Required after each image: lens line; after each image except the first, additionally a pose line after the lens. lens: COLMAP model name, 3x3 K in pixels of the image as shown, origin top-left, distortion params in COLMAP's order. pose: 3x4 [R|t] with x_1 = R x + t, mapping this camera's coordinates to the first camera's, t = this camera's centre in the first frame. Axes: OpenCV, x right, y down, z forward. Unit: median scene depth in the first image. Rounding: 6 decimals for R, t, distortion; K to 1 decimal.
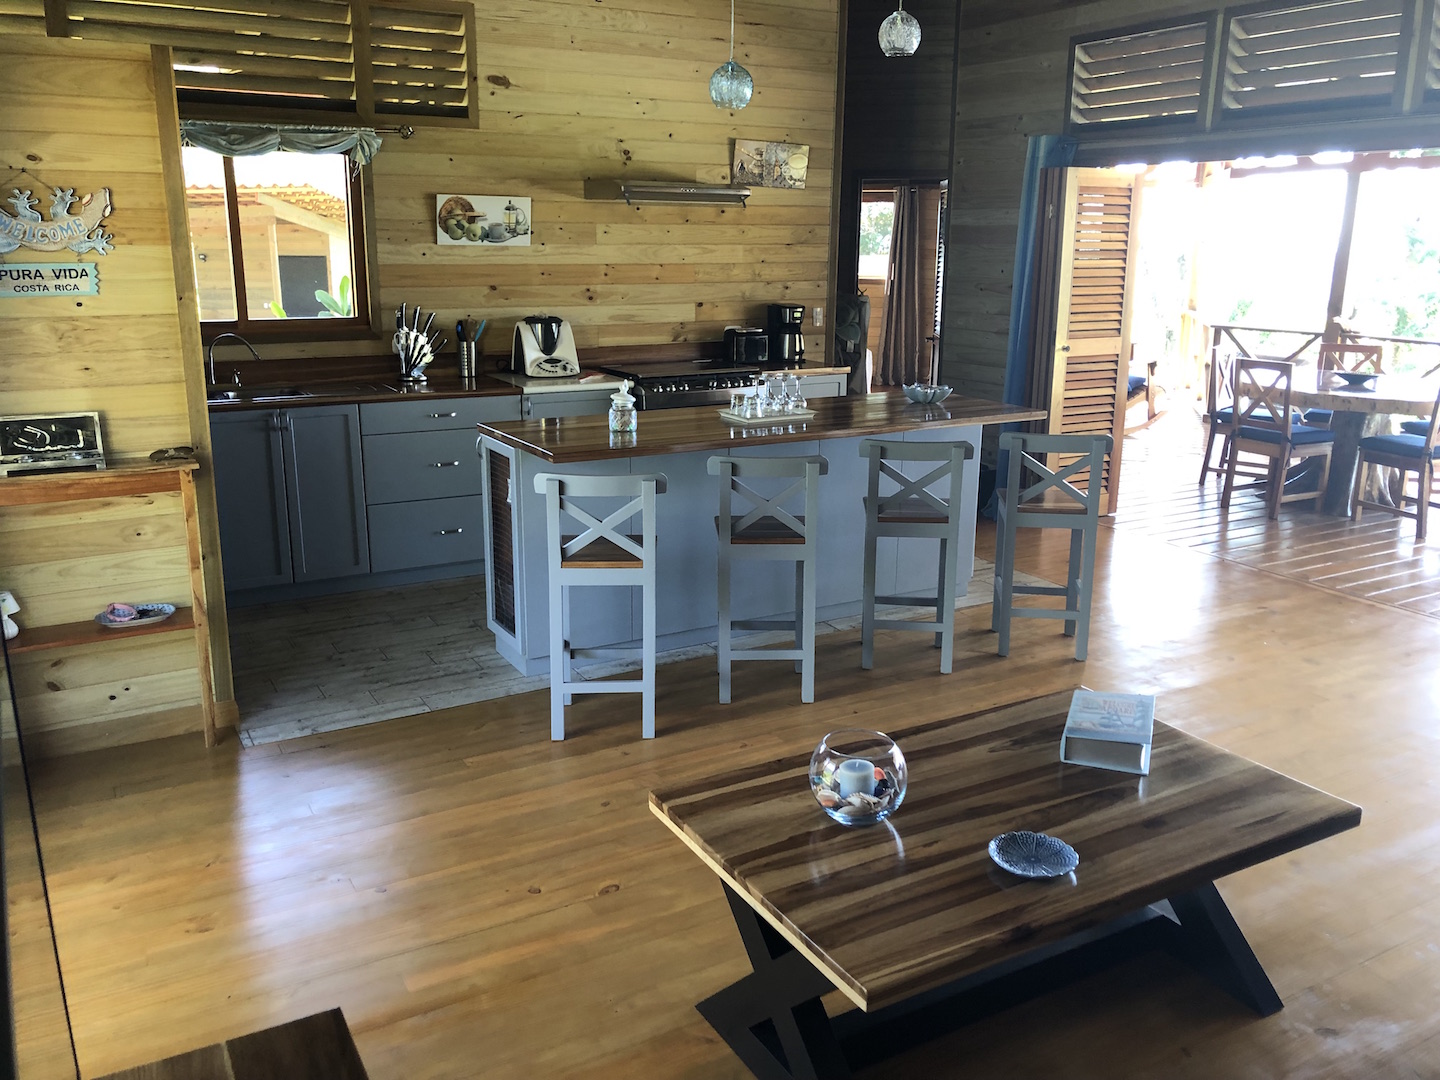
lens RADIAL K [[1182.4, 0, 722.3], [0, 1182.4, 535.4], [0, 0, 1]] dist [0.041533, -0.040494]
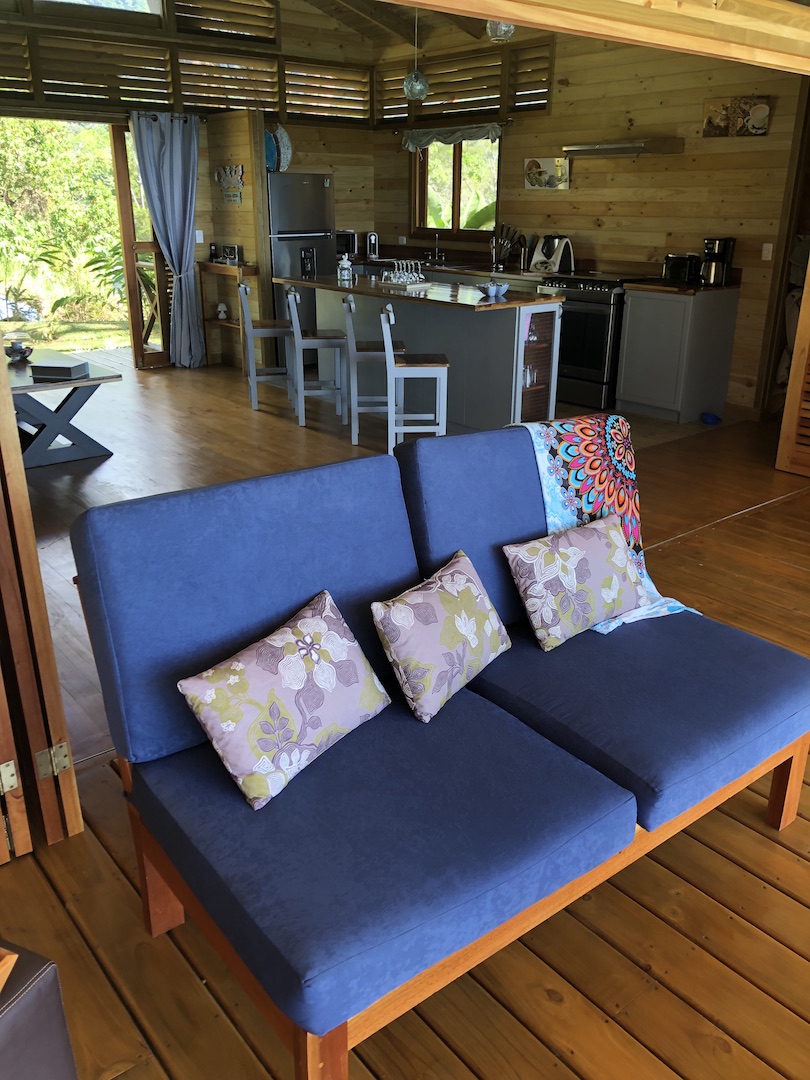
lens RADIAL K [[886.8, 0, 405.0], [0, 886.8, 539.8], [0, 0, 1]] dist [0.041533, -0.040494]
pose [[0.167946, 0.348902, -0.921988, 1.019864], [-0.246997, 0.920332, 0.303283, -0.115145], [0.954351, 0.176793, 0.240744, 0.560448]]
